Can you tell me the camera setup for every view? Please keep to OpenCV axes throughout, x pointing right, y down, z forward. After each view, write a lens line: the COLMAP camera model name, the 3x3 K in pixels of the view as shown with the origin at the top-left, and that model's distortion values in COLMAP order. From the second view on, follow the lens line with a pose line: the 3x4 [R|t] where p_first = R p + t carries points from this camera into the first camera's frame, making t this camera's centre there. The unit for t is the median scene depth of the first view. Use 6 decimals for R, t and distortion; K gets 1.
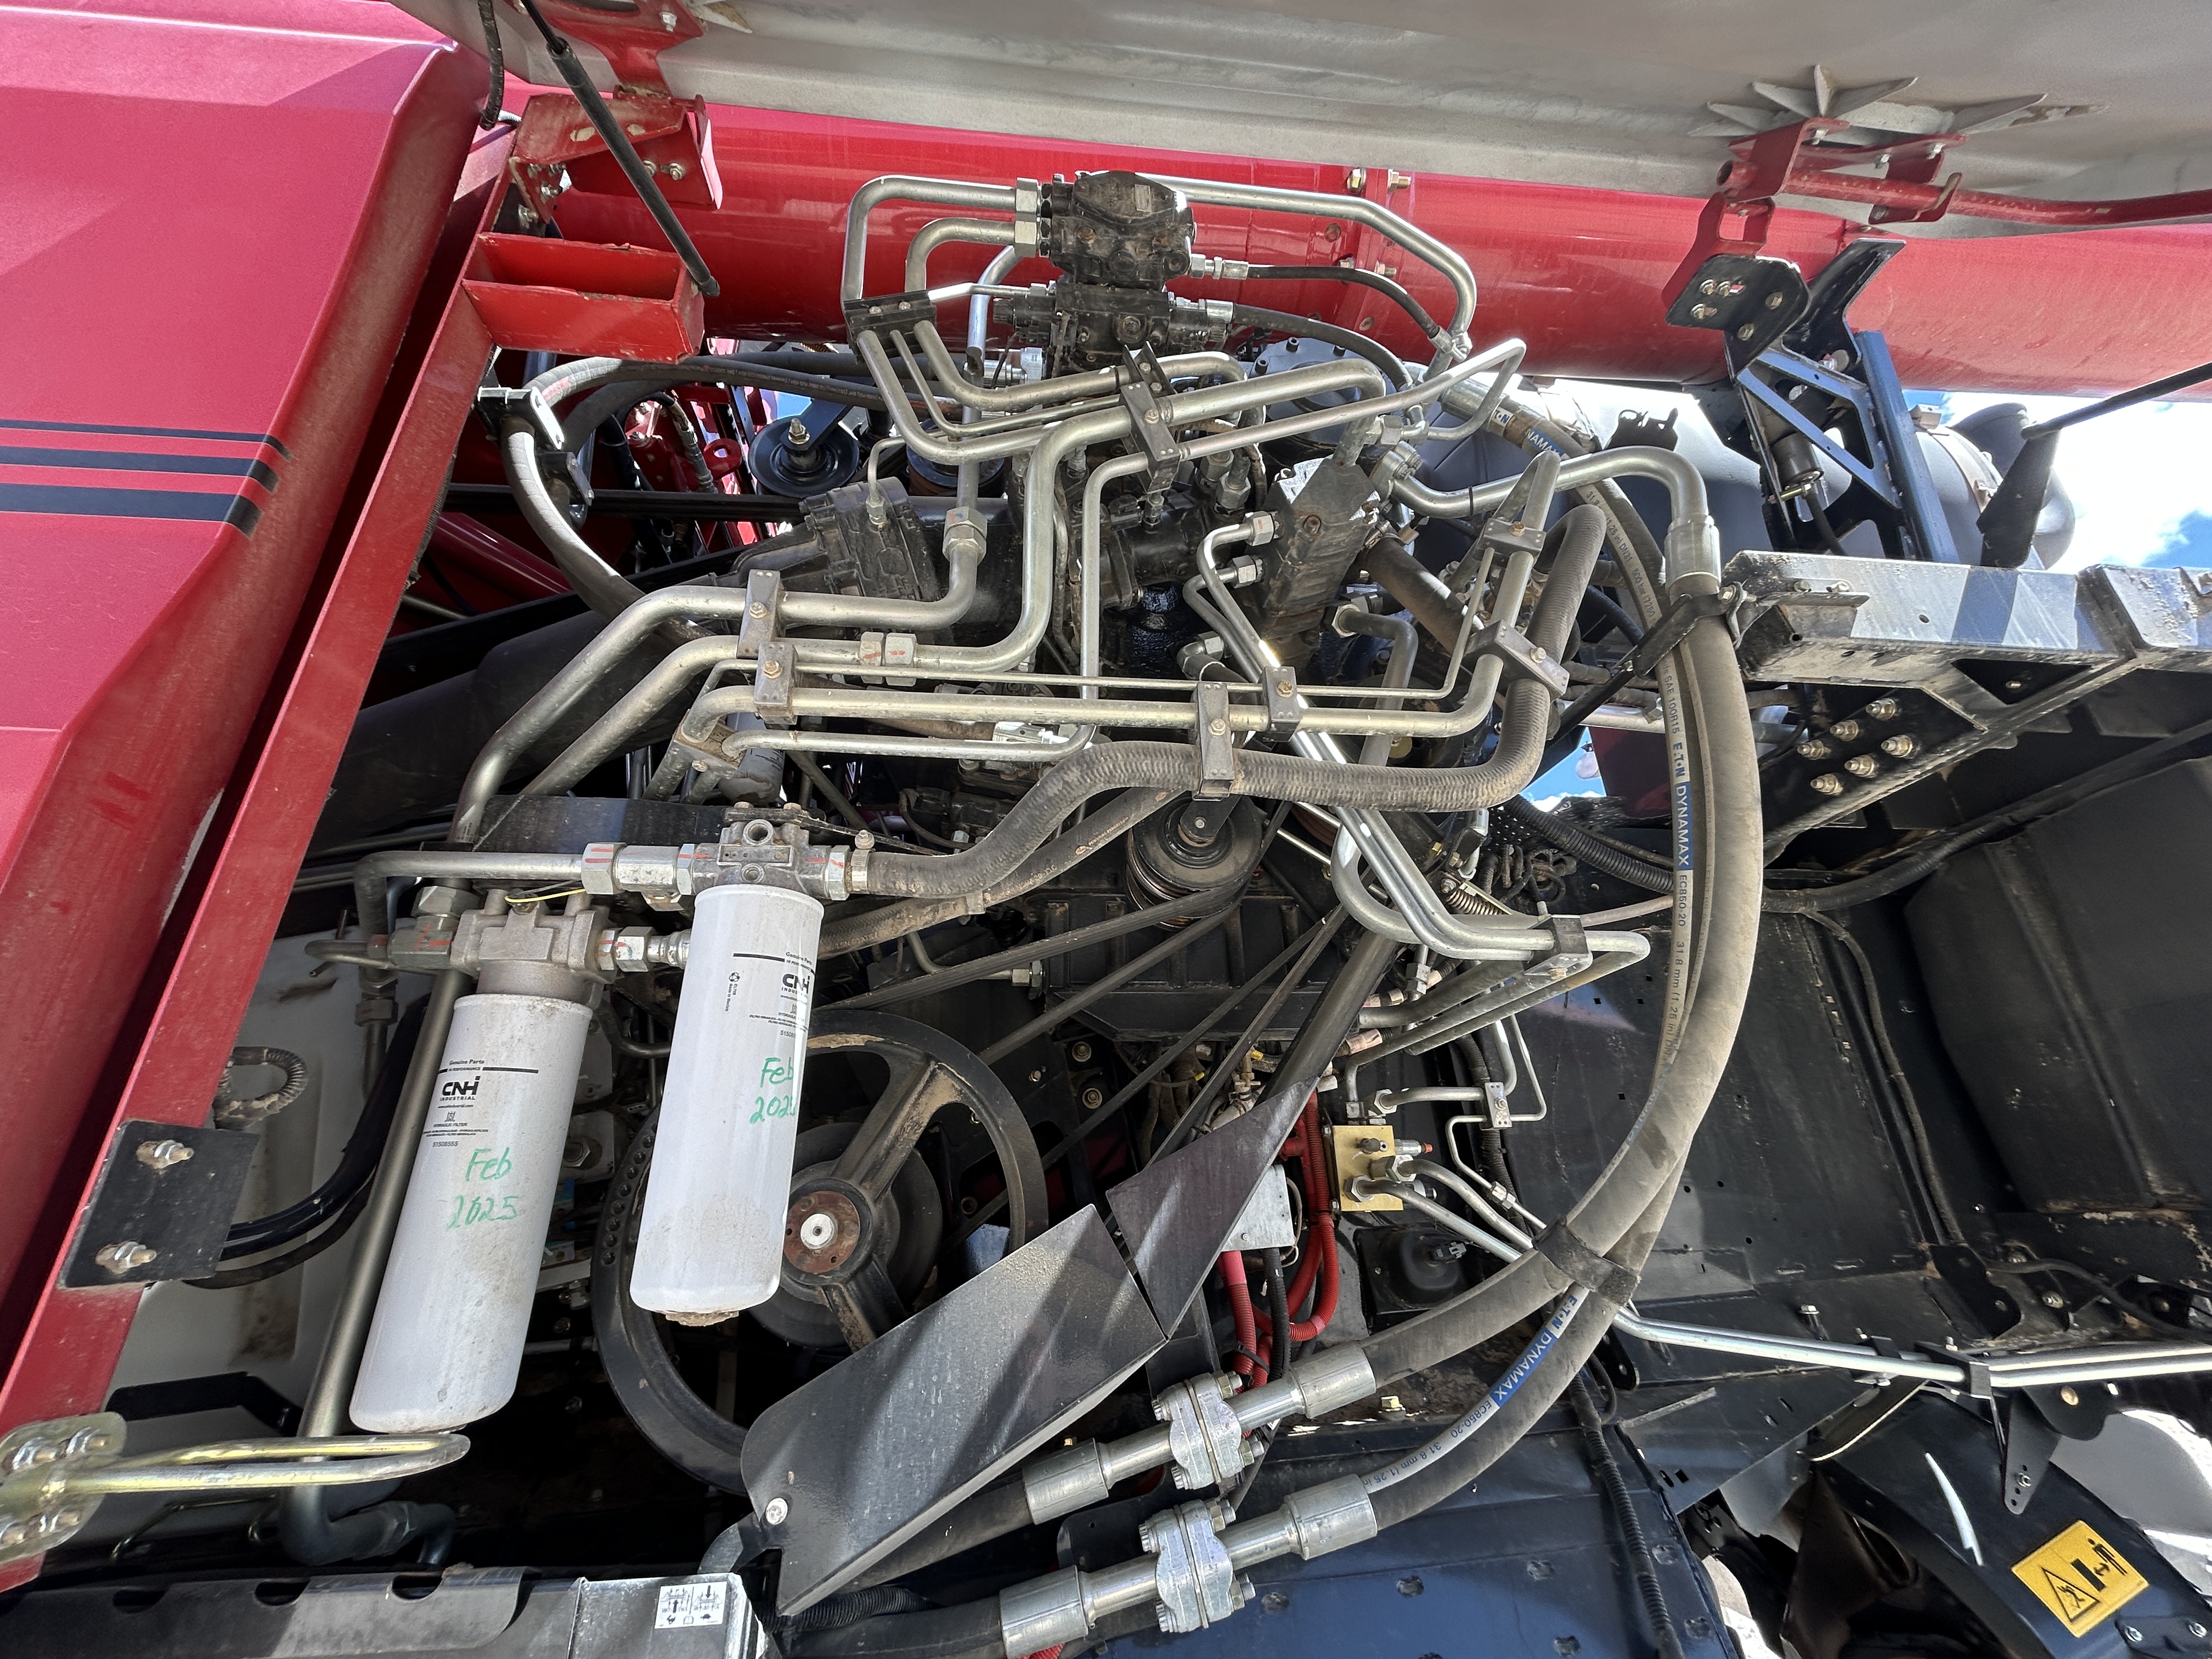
lens RADIAL K [[892.9, 0, 1107.7], [0, 892.9, 830.5], [0, 0, 1]] dist [0.005613, -0.000695]
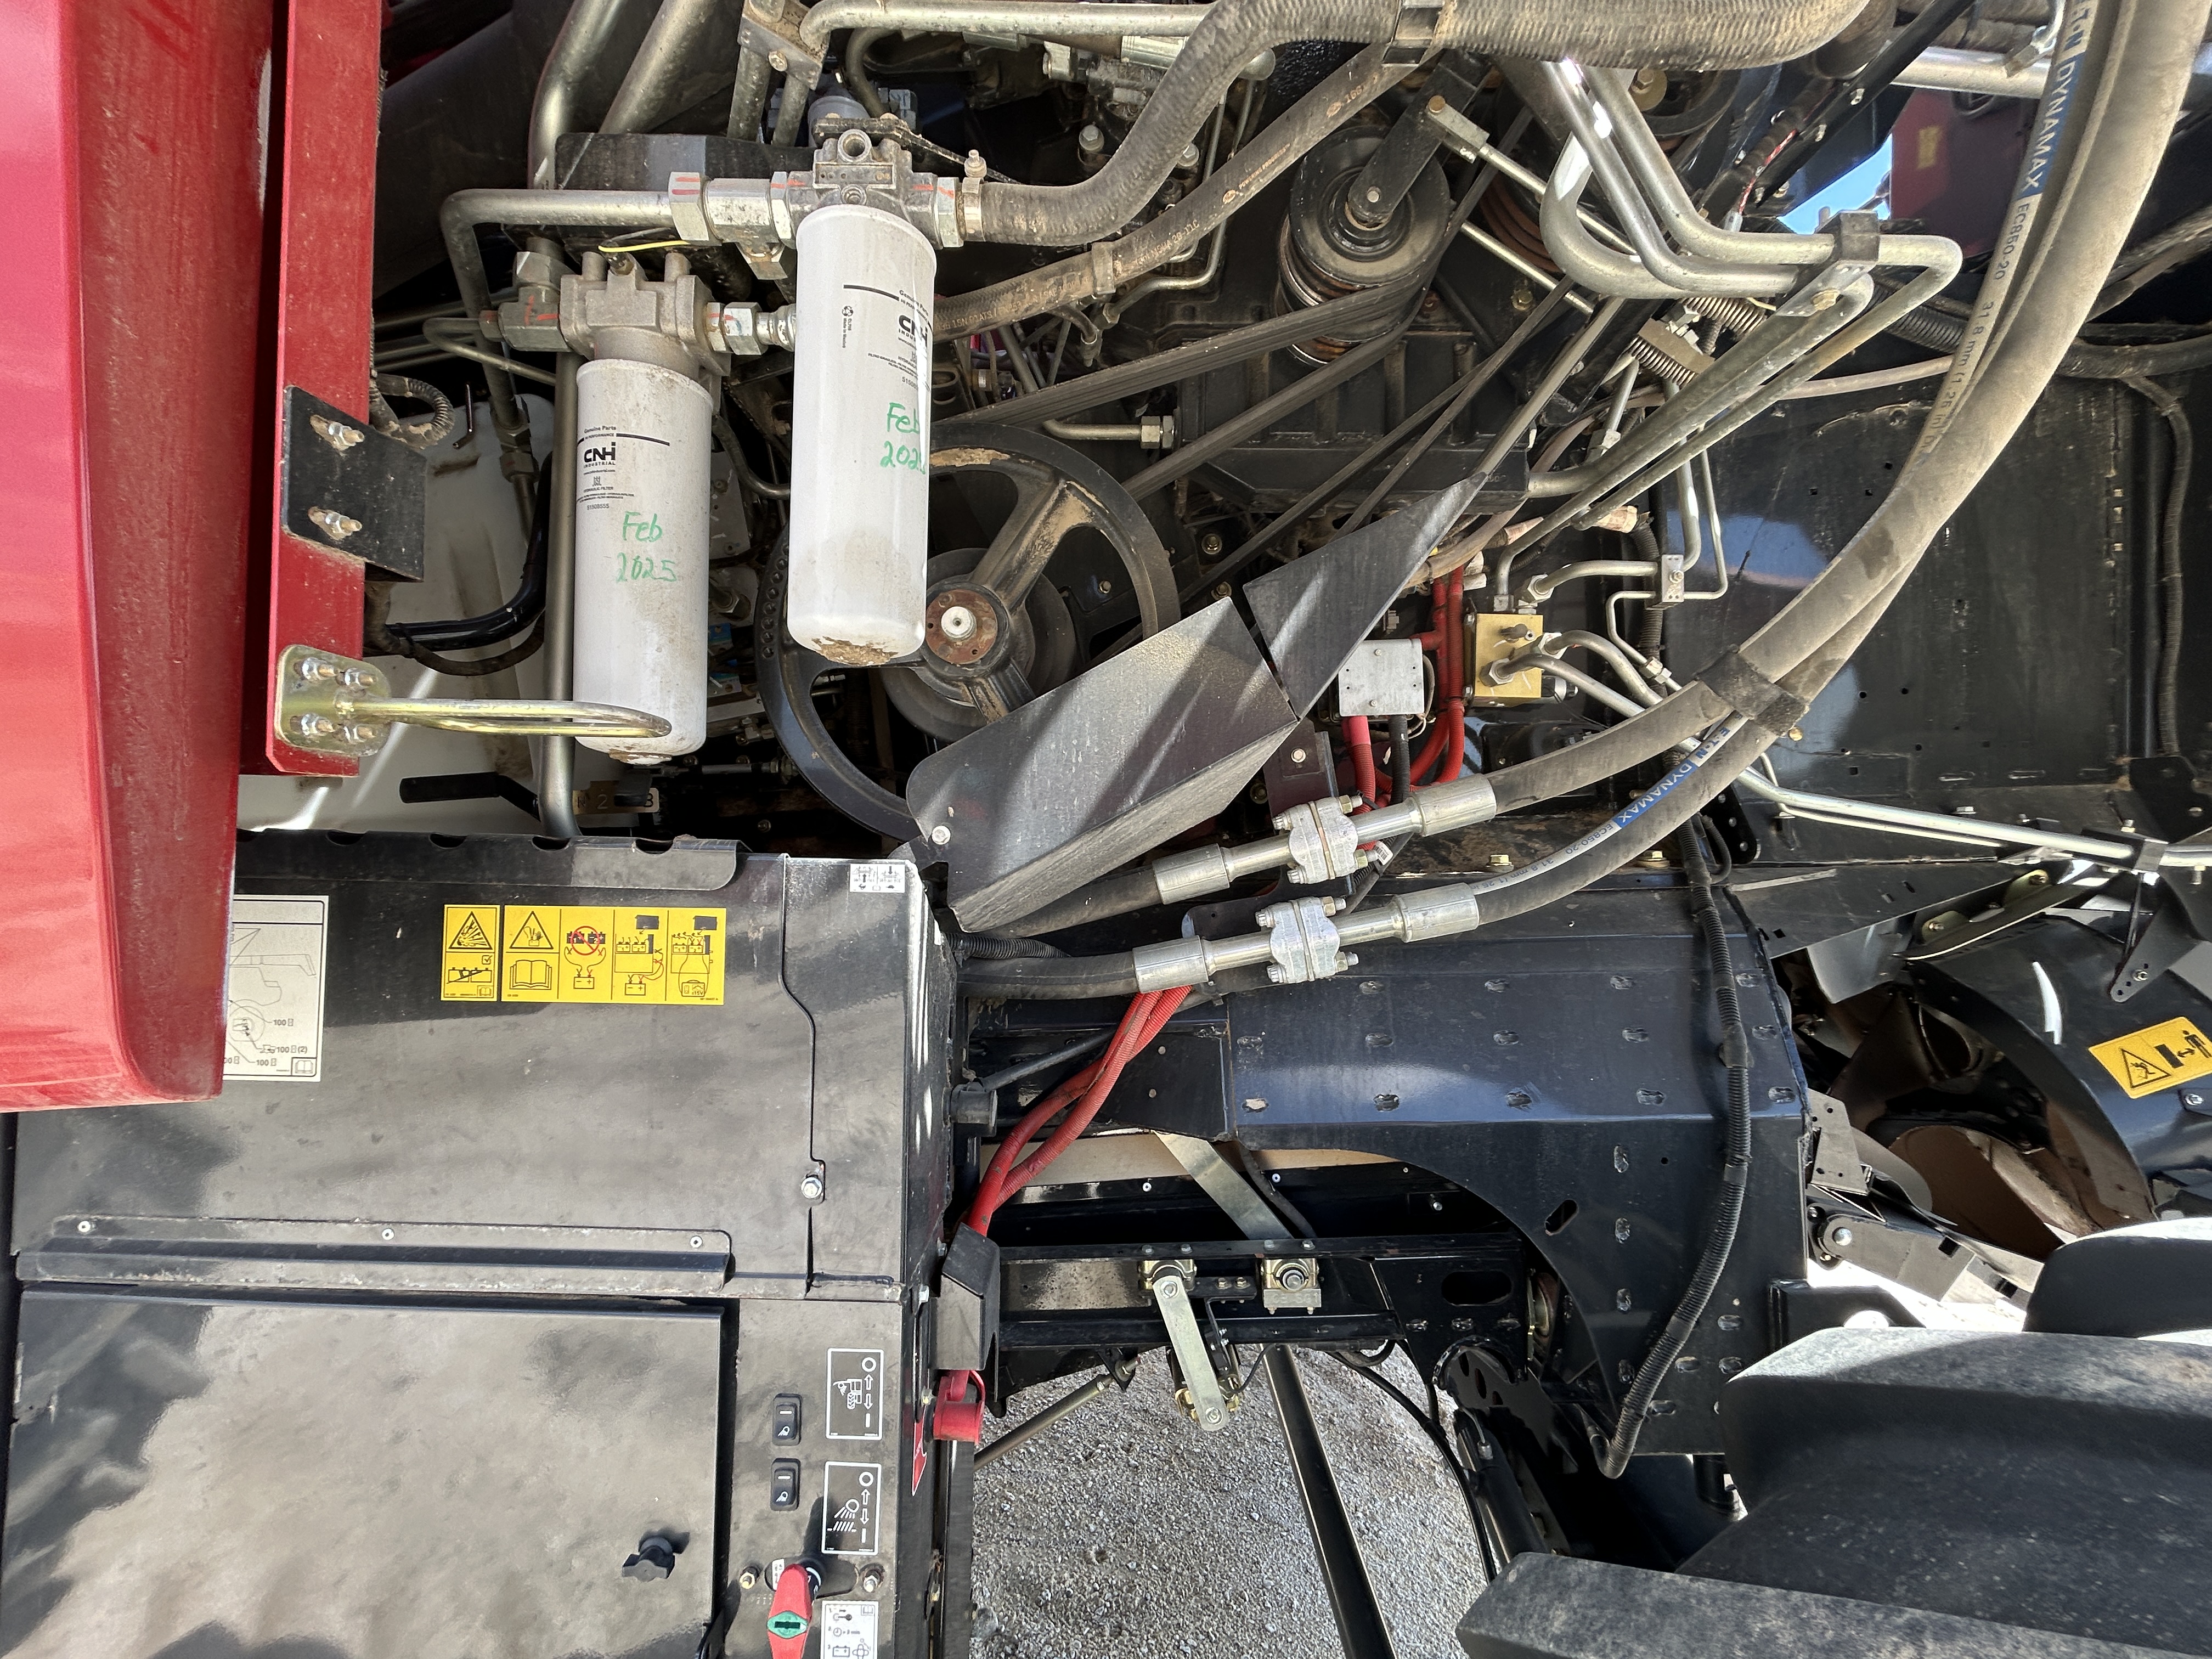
lens RADIAL K [[892.9, 0, 1108.1], [0, 892.9, 832.3], [0, 0, 1]] dist [0.005613, -0.000695]
pose [[0.991928, 0.041231, -0.119912, -0.018562], [0.008704, 0.921288, 0.388784, 0.250487], [0.126504, -0.386690, 0.913492, -0.004903]]
